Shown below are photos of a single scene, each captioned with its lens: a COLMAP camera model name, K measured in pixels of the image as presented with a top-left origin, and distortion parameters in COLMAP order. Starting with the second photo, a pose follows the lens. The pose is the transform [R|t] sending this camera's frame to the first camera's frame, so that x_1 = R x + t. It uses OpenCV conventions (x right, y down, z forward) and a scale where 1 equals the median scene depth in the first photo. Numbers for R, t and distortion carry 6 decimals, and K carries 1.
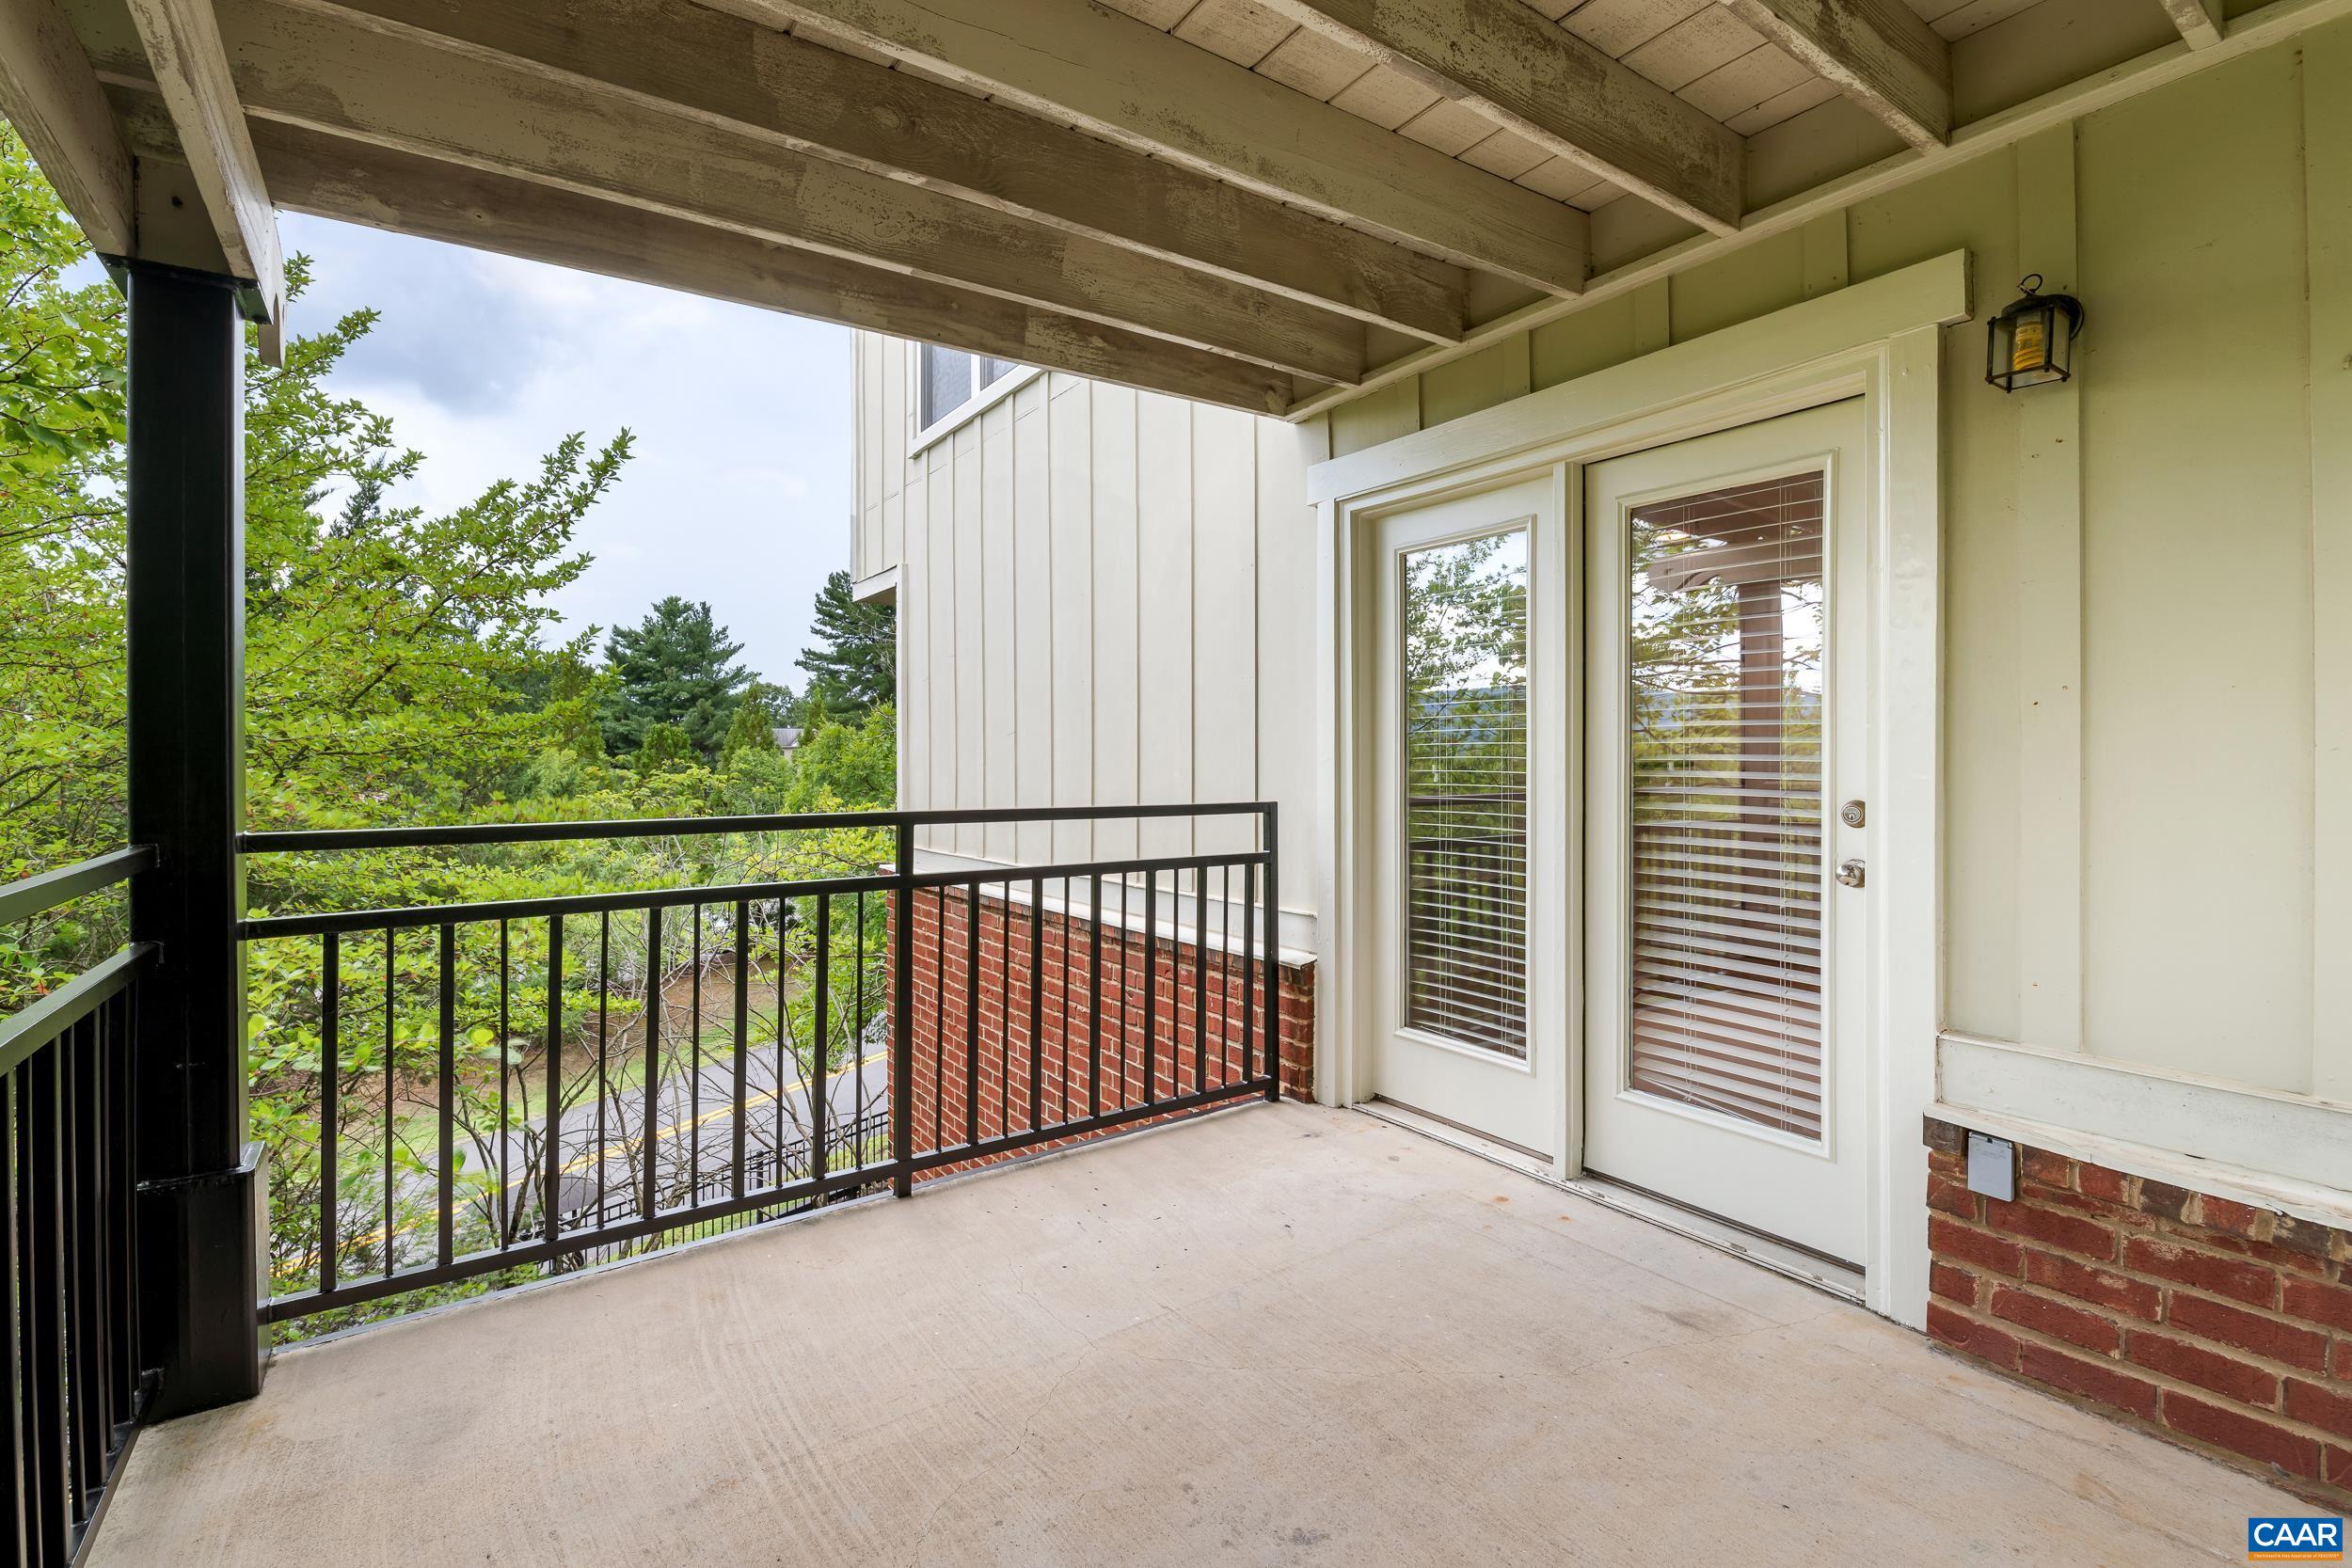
lens RADIAL K [[1016.2, 0, 1168.6], [0, 1016.2, 753.6], [0, 0, 1]] dist [0.005313, -0.006532]
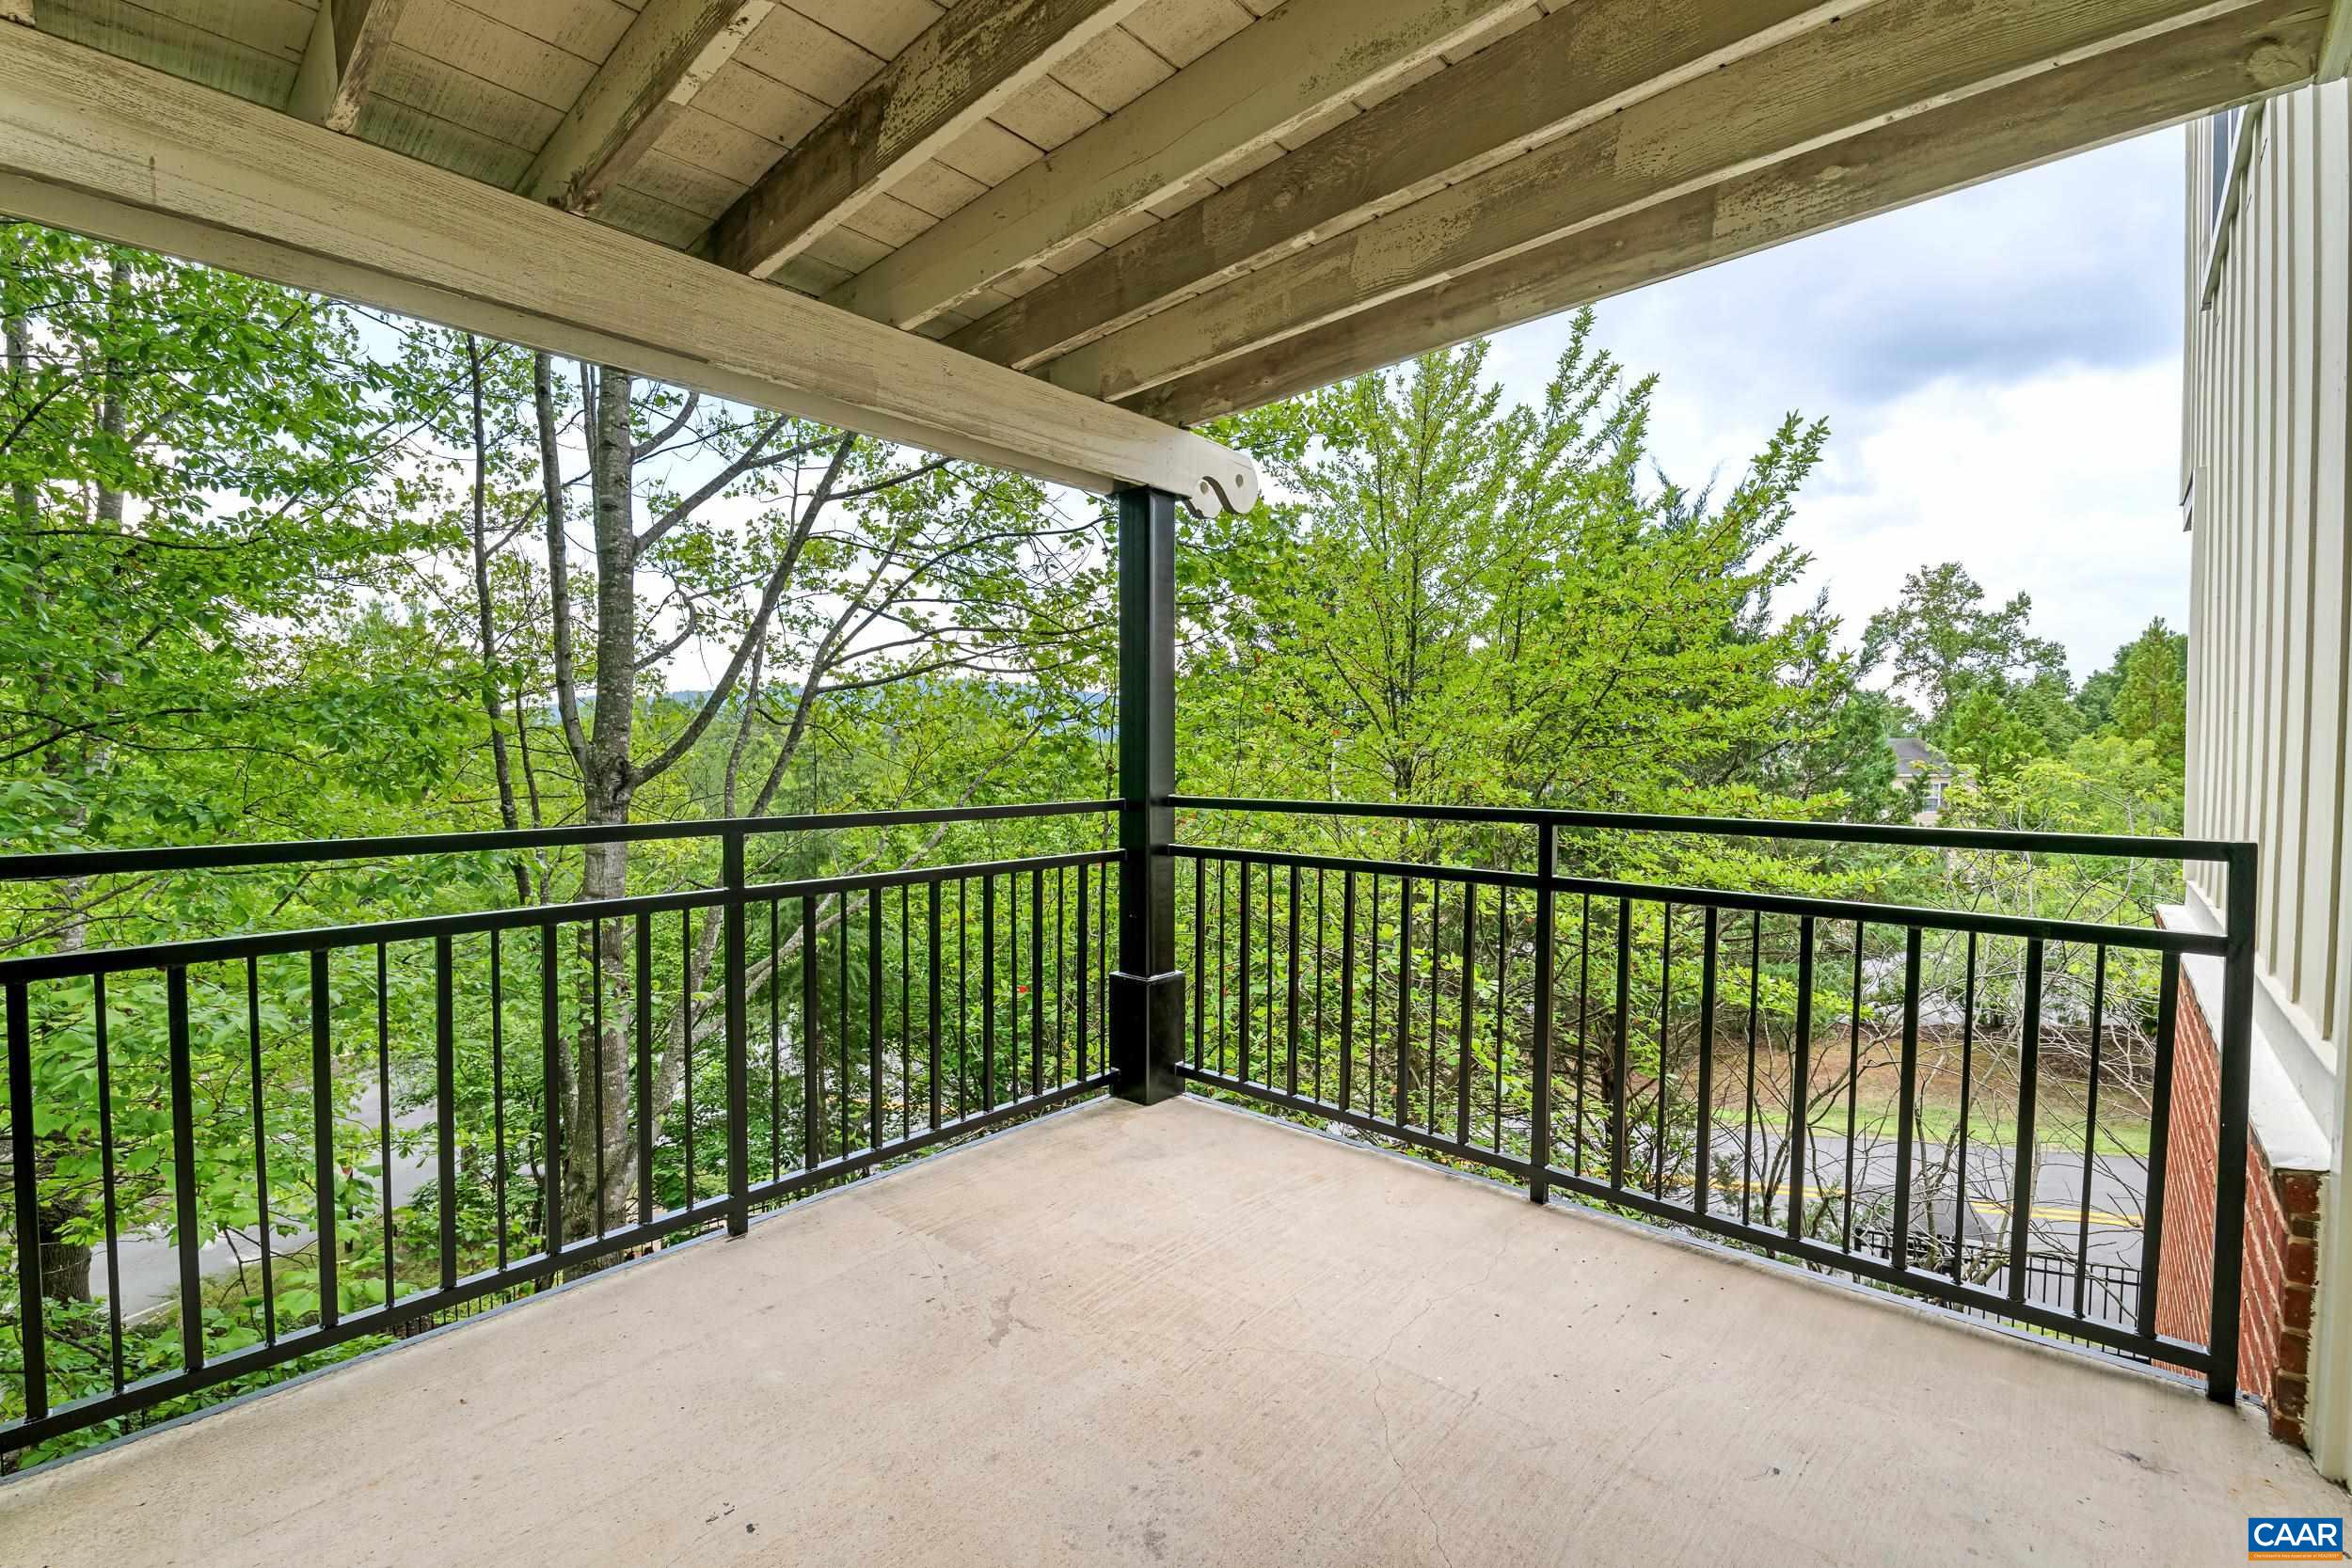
lens RADIAL K [[1016.2, 0, 1168.6], [0, 1016.2, 753.6], [0, 0, 1]] dist [0.005313, -0.006532]
pose [[0.245769, 0.007803, -0.969297, 0.588803], [-0.006640, 0.999958, 0.006367, 0.004867], [0.969306, 0.004872, 0.245810, 0.420952]]
